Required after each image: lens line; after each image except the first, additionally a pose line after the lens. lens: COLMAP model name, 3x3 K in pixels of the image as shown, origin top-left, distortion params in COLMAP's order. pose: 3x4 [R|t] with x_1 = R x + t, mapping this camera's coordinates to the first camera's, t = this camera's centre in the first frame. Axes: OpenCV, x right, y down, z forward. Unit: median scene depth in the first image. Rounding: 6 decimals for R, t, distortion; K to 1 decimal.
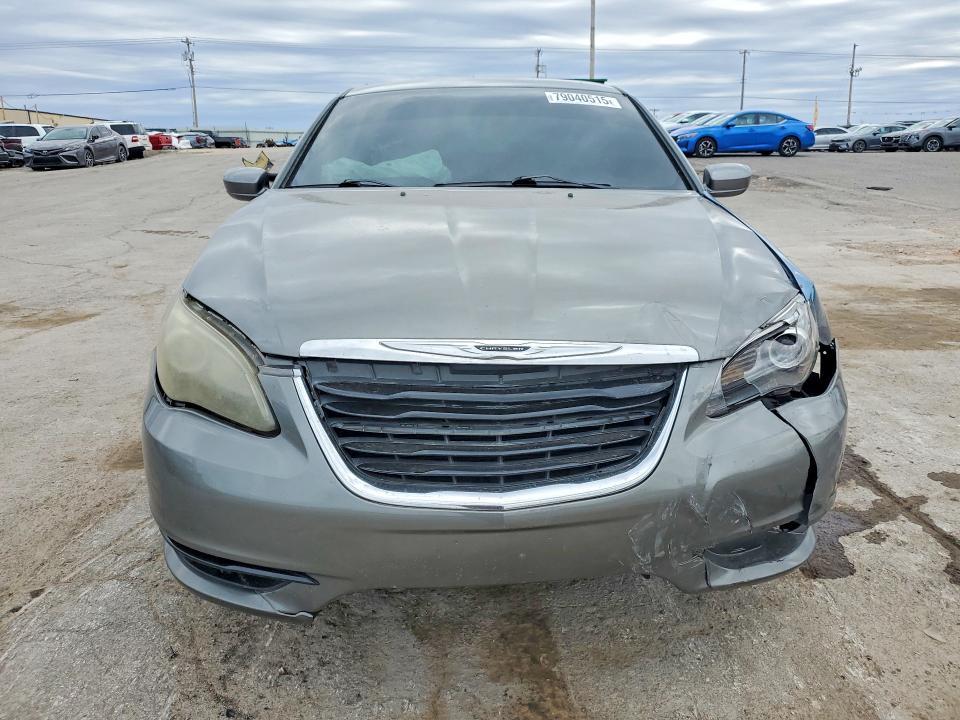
lens RADIAL K [[743.6, 0, 477.0], [0, 743.6, 357.6], [0, 0, 1]] dist [0.000549, 0.004686]
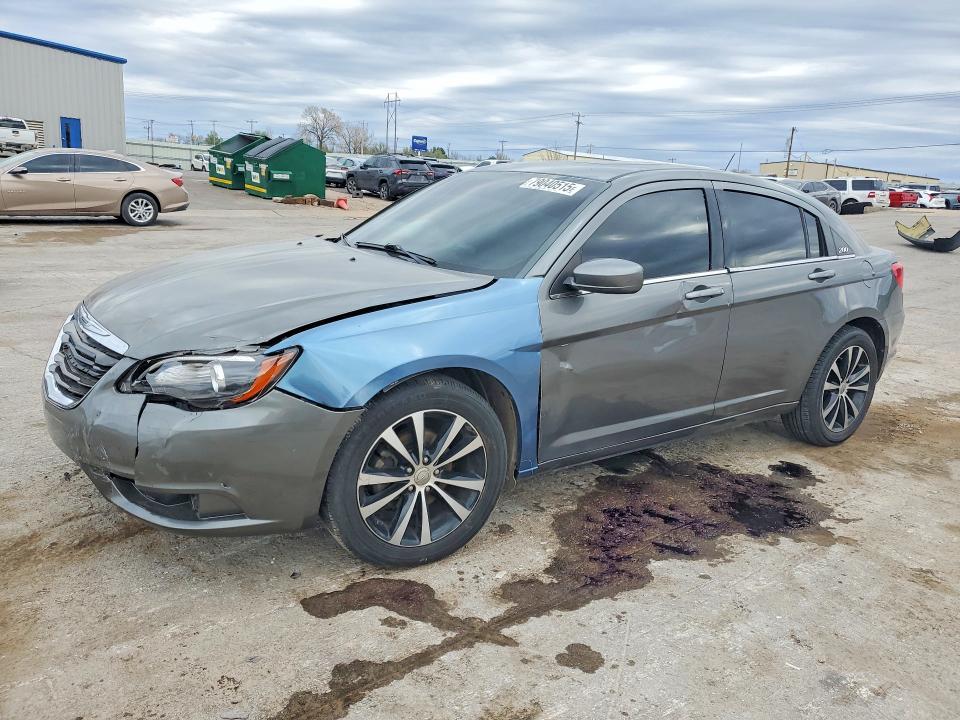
lens RADIAL K [[743.6, 0, 477.0], [0, 743.6, 357.6], [0, 0, 1]] dist [0.000549, 0.004686]
pose [[0.560241, 0.219900, -0.798608, 2.014877], [-0.271581, 0.959589, 0.073707, -0.318592], [0.782543, 0.175593, 0.597322, 0.637037]]
